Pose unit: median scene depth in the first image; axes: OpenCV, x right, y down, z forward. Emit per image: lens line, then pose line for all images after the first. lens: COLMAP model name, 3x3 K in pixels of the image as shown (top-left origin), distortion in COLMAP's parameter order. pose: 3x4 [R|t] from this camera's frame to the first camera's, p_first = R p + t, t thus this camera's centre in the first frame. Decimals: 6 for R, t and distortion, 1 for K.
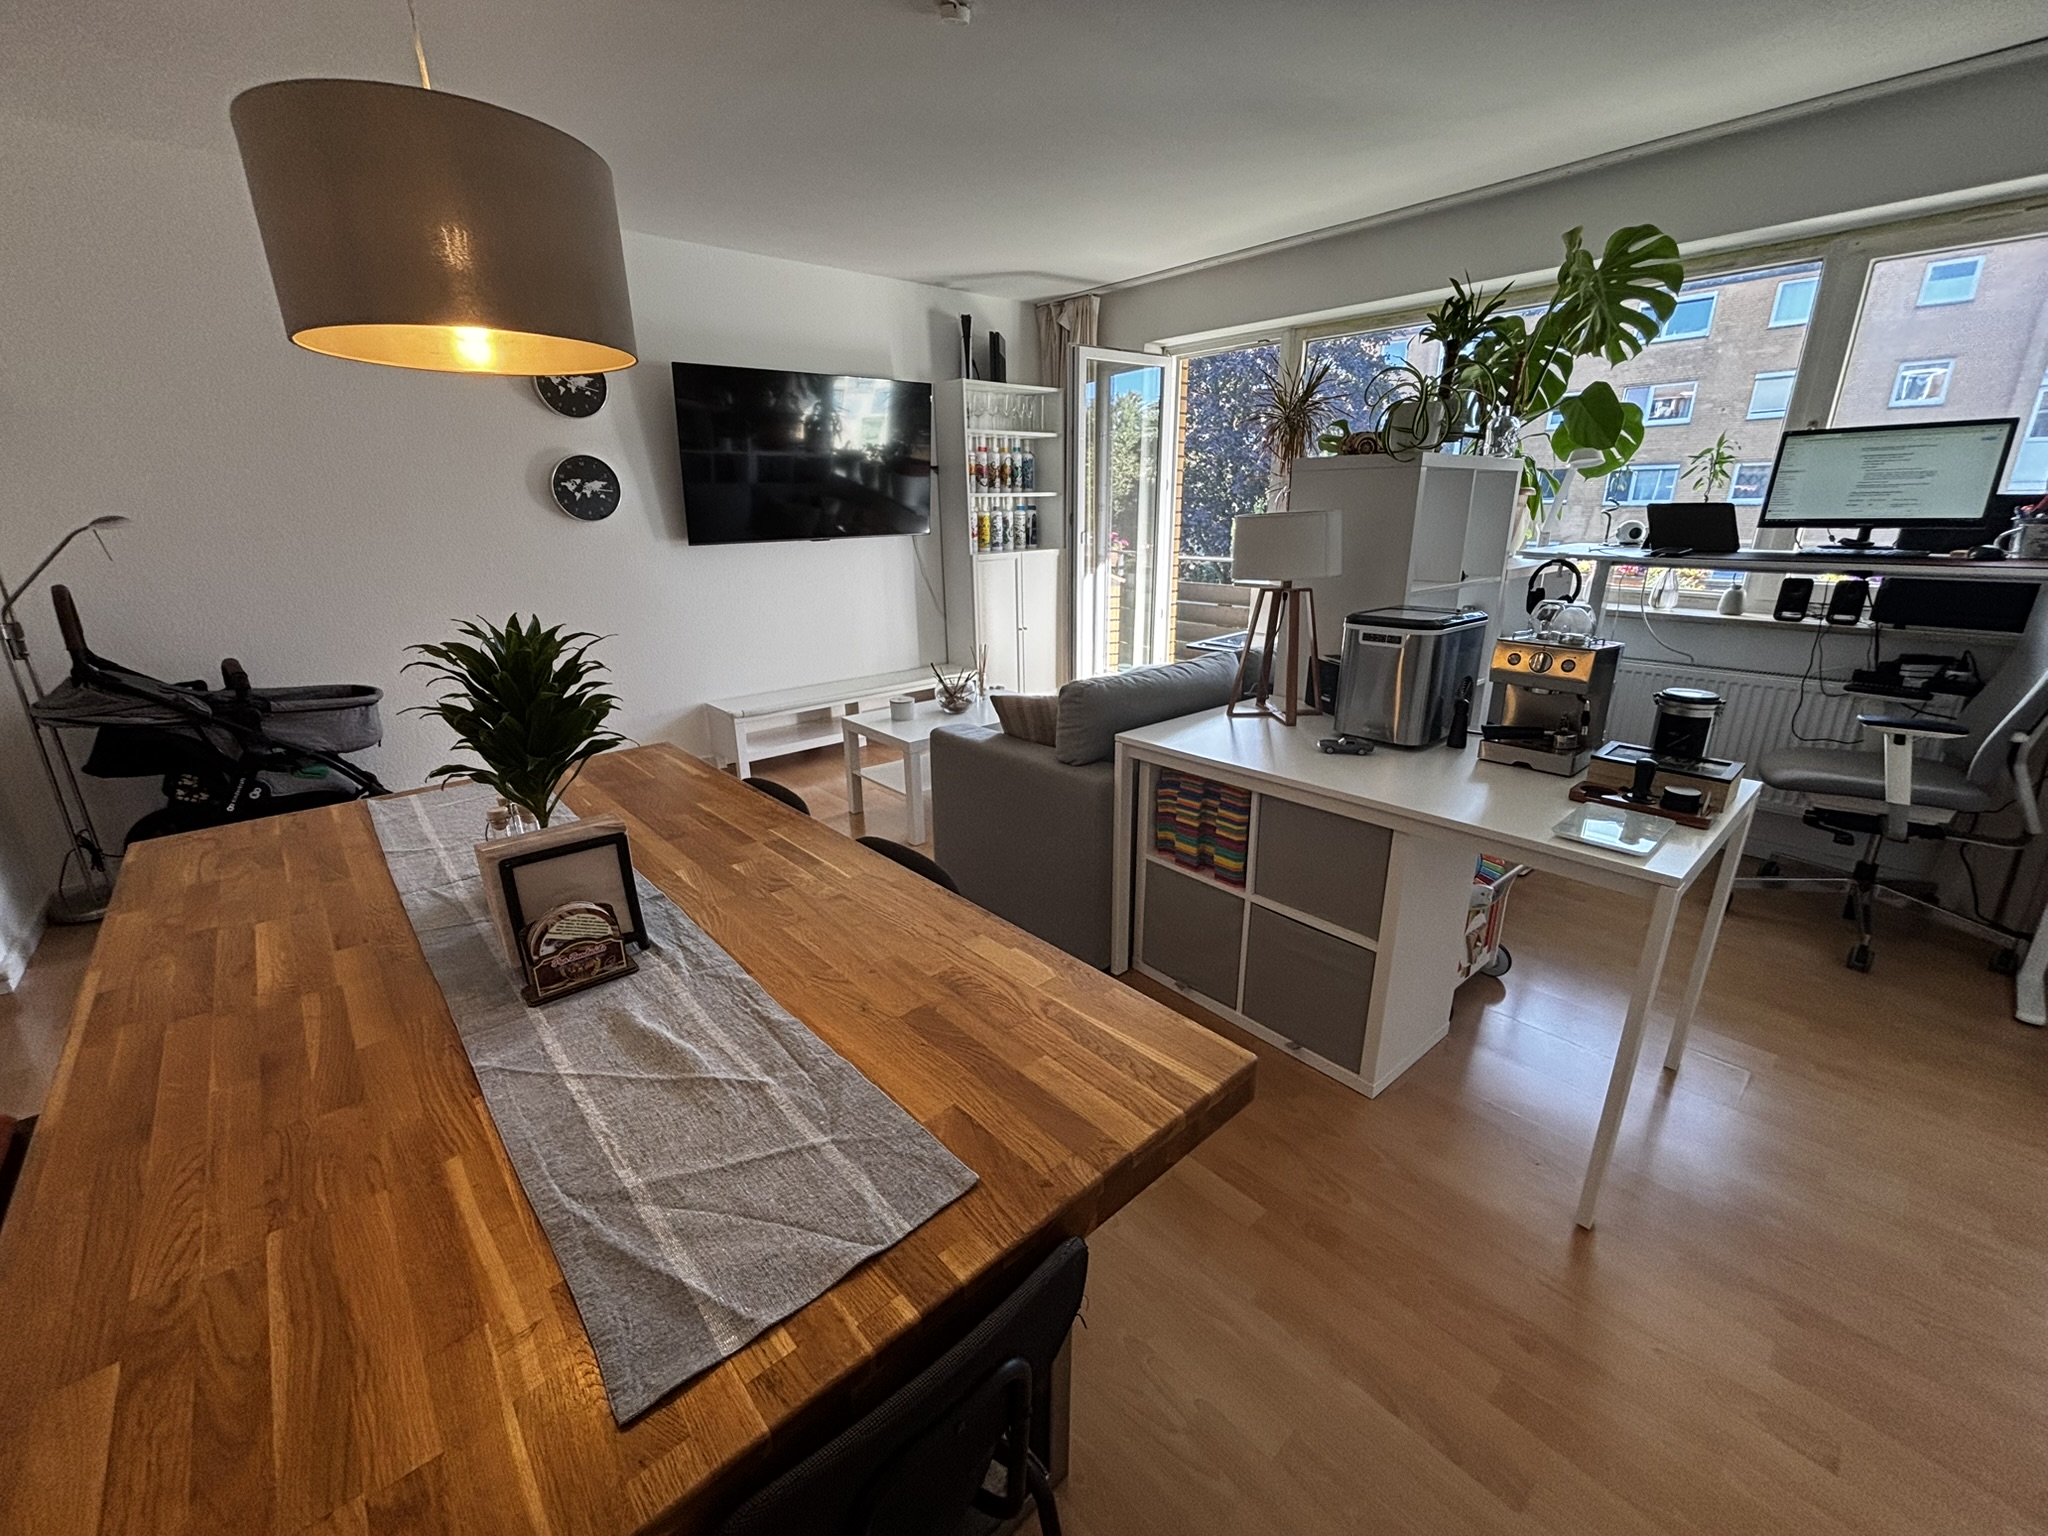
lens RADIAL K [[824.3, 0, 1034.4], [0, 824.3, 764.5], [0, 0, 1]] dist [-0.003793, -0.000660]
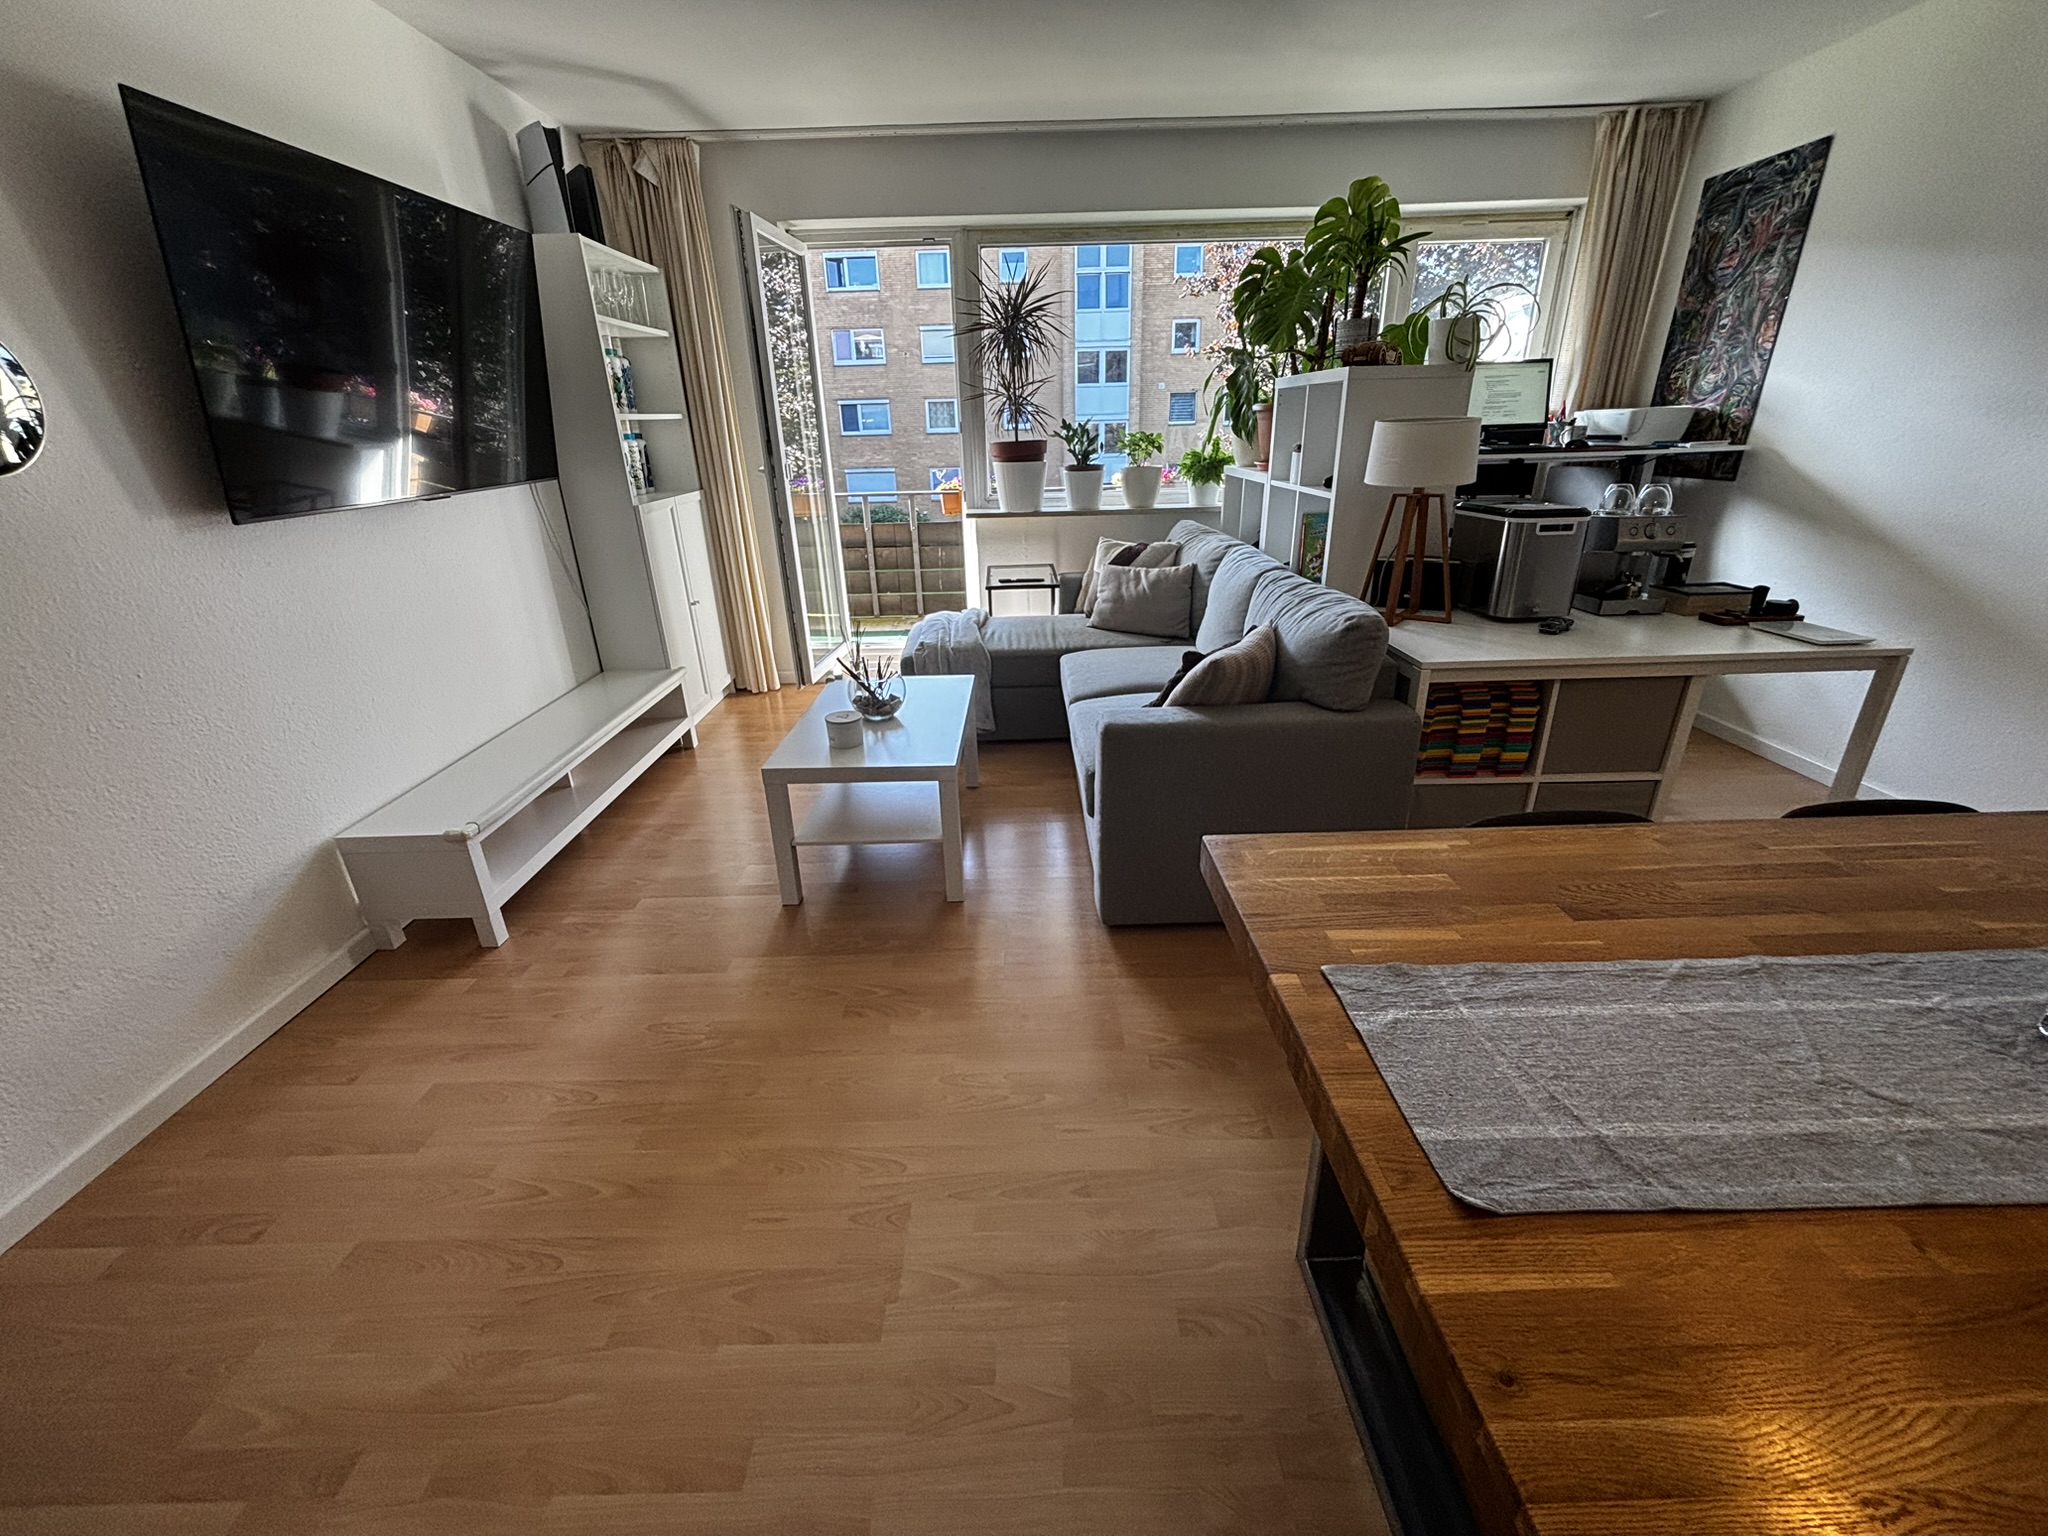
lens RADIAL K [[824.3, 0, 1023.8], [0, 824.3, 758.3], [0, 0, 1]] dist [-0.003793, -0.000660]
pose [[0.667373, -0.285153, 0.687969, -0.686768], [0.241726, 0.956717, 0.162055, -0.151739], [-0.704402, 0.058148, 0.707416, 0.524263]]
